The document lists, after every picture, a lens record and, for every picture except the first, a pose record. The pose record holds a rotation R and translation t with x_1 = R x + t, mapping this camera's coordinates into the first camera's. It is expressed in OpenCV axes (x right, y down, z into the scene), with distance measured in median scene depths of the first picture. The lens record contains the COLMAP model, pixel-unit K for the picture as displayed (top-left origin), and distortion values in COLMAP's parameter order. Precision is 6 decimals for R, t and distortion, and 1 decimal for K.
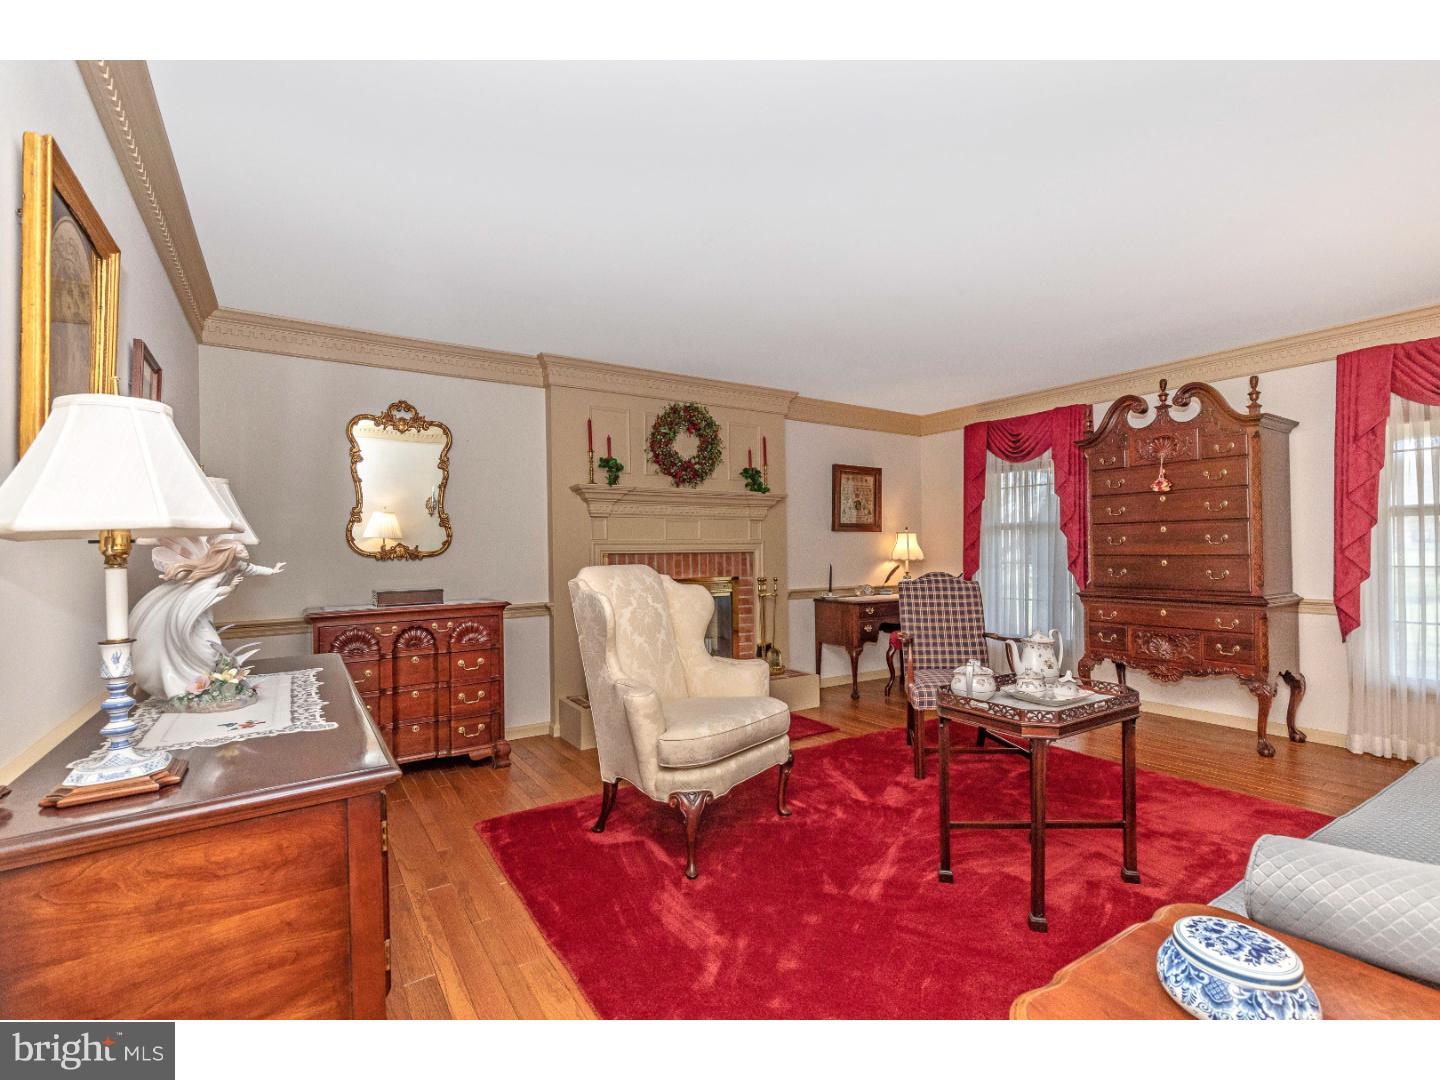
lens RADIAL K [[637.5, 0, 718.8], [0, 637.5, 543.1], [0, 0, 1]] dist [0.002090, 0.000057]
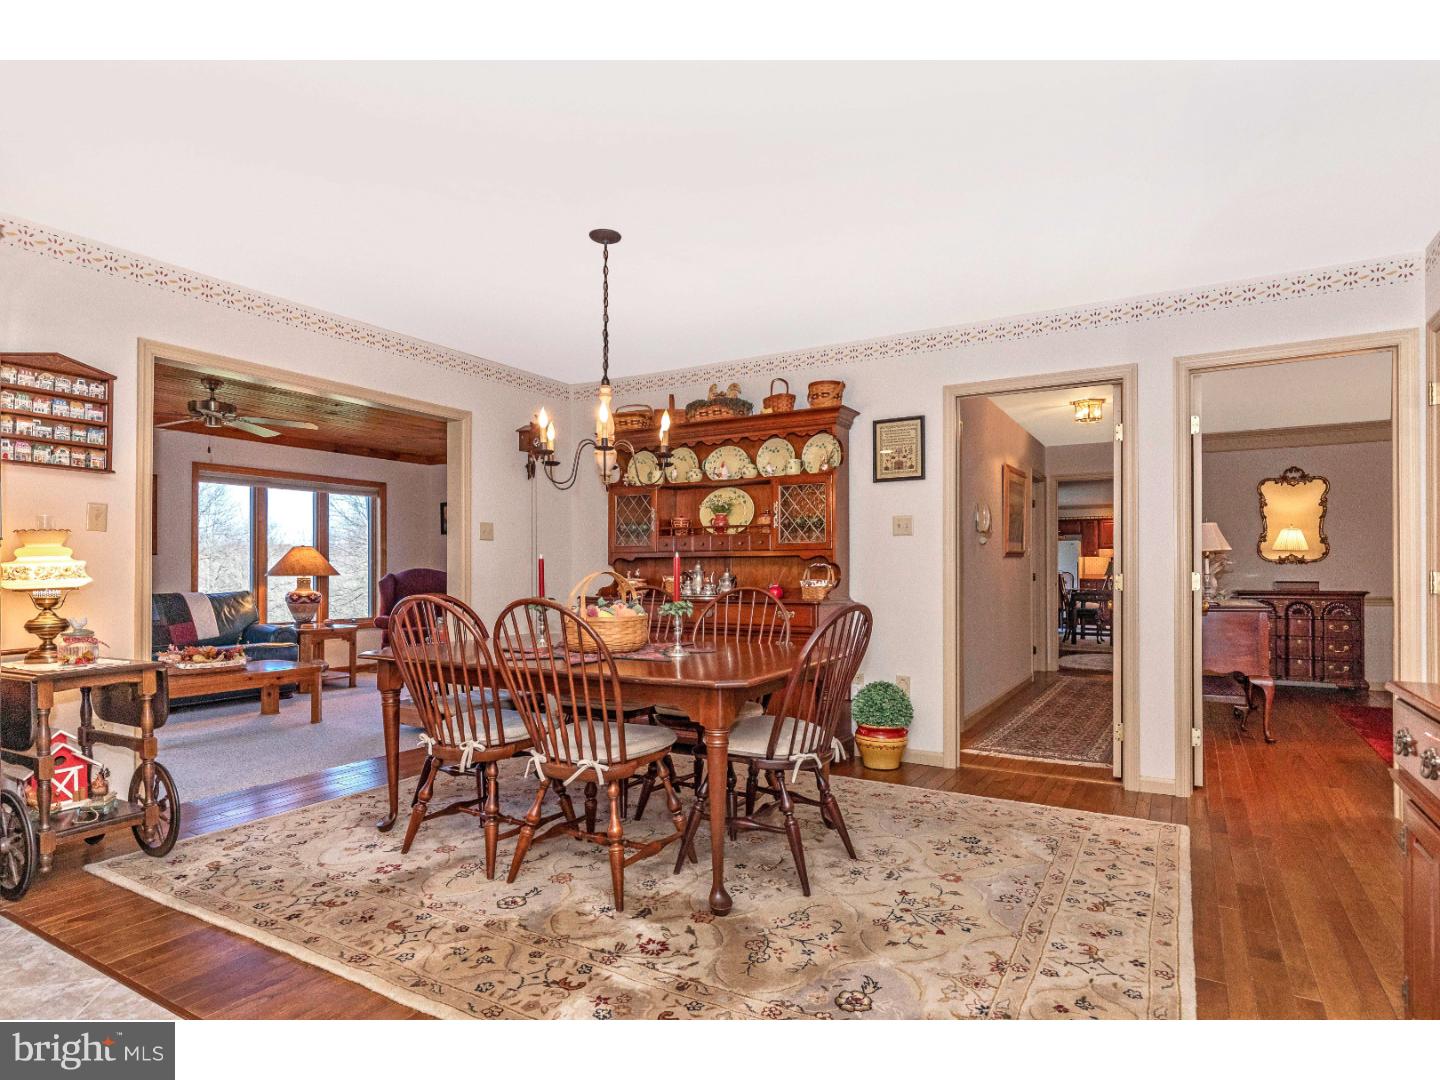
lens RADIAL K [[782.5, 0, 719.4], [0, 782.5, 553.1], [0, 0, 1]] dist [0.004960, 0.000677]
pose [[0.429680, -0.003239, -0.902975, 0.695151], [0.001116, 0.999995, -0.003056, 0.002208], [0.902980, 0.000306, 0.429682, -1.204816]]
